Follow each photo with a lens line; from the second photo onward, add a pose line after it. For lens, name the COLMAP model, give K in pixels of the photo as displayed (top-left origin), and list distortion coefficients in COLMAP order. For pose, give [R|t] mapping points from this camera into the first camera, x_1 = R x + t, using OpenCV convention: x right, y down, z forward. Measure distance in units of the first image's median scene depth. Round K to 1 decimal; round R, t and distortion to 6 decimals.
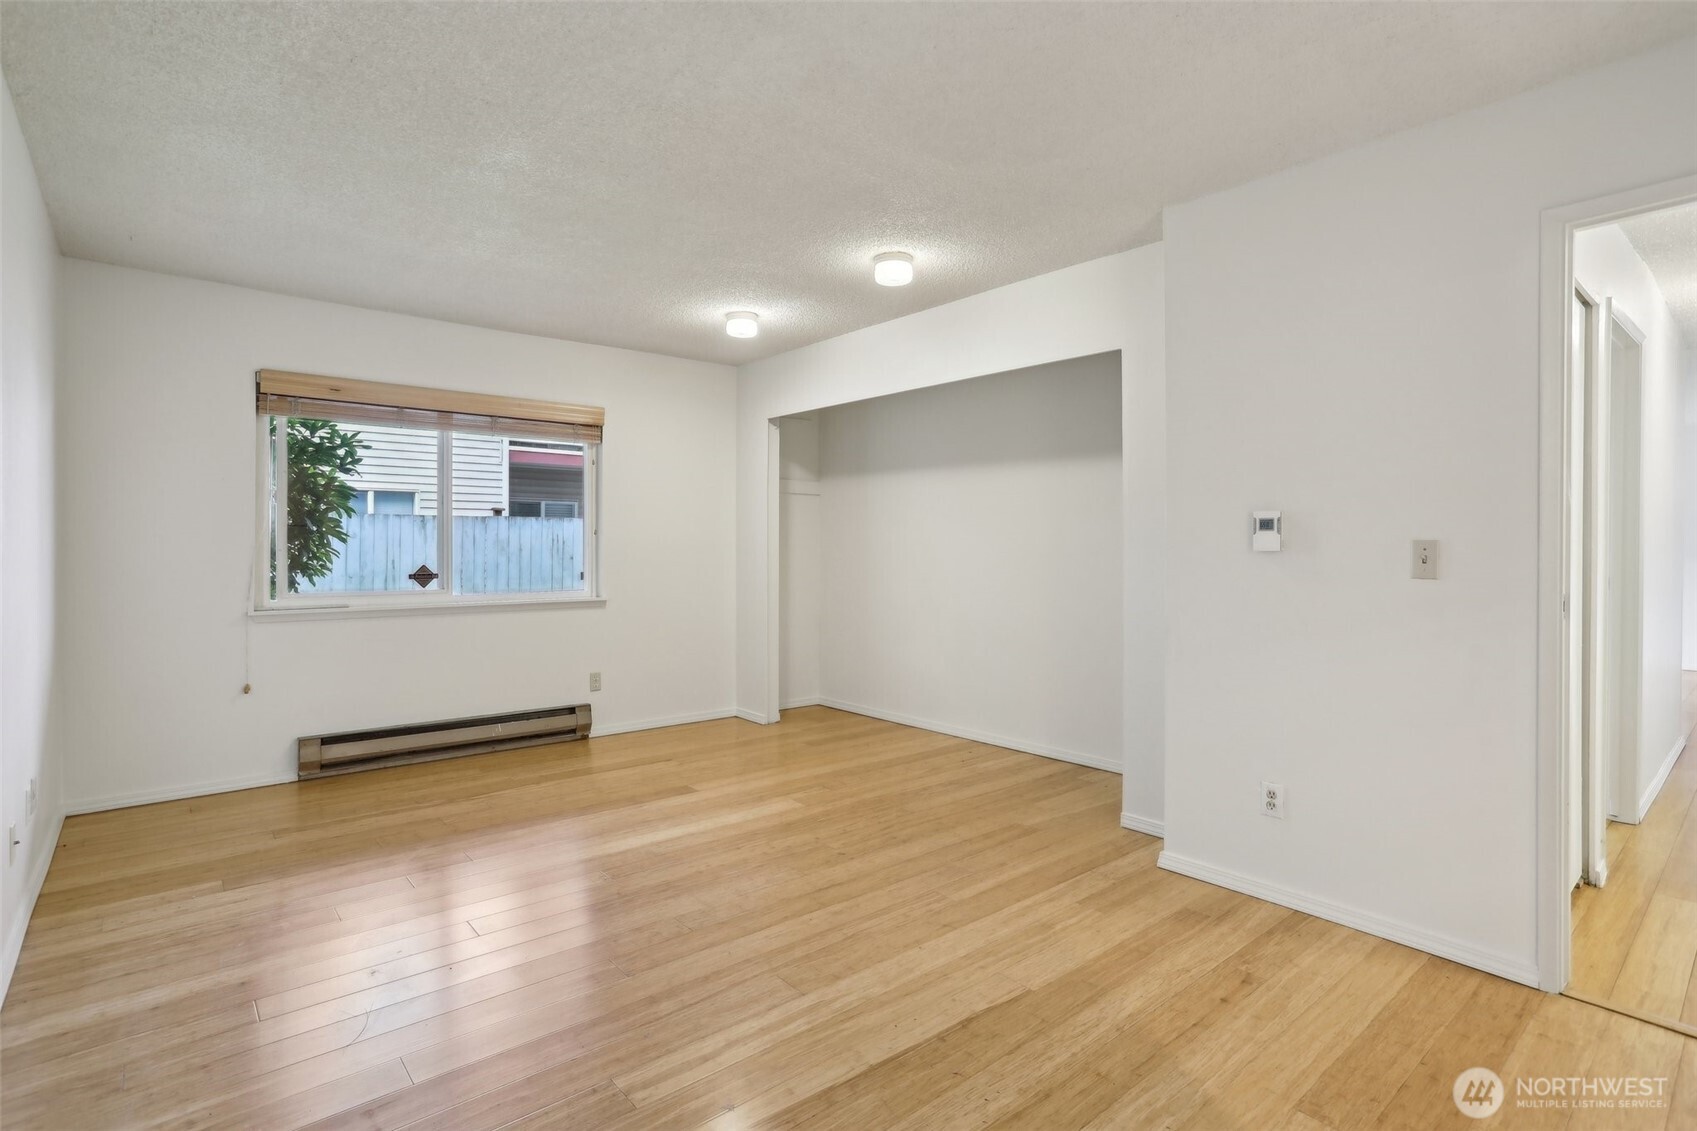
lens RADIAL K [[823.0, 0, 837.9], [0, 823.0, 556.9], [0, 0, 1]] dist [-0.057507, 0.018087]
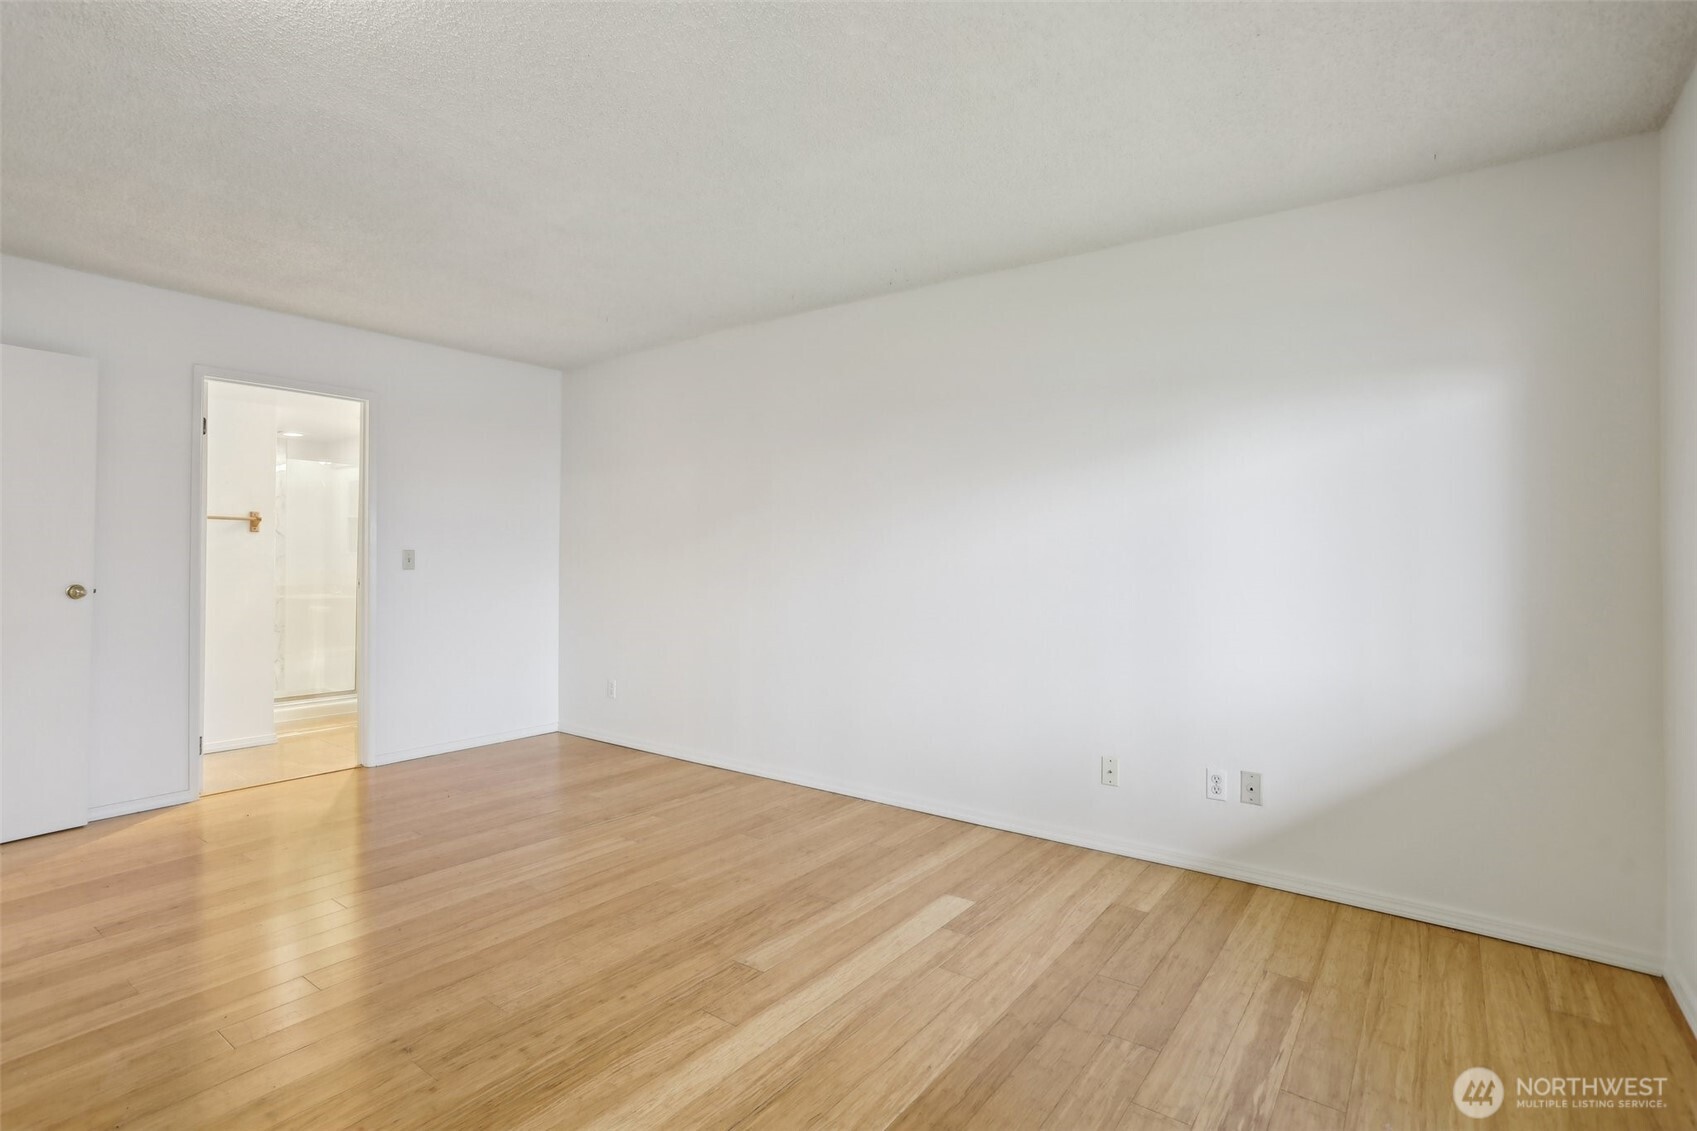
lens RADIAL K [[823.0, 0, 837.9], [0, 823.0, 556.9], [0, 0, 1]] dist [-0.057507, 0.018087]
pose [[-0.975114, -0.013994, -0.221262, -0.206951], [-0.014923, 0.999885, 0.002529, -0.016274], [0.221202, 0.005768, -0.975211, 1.982154]]
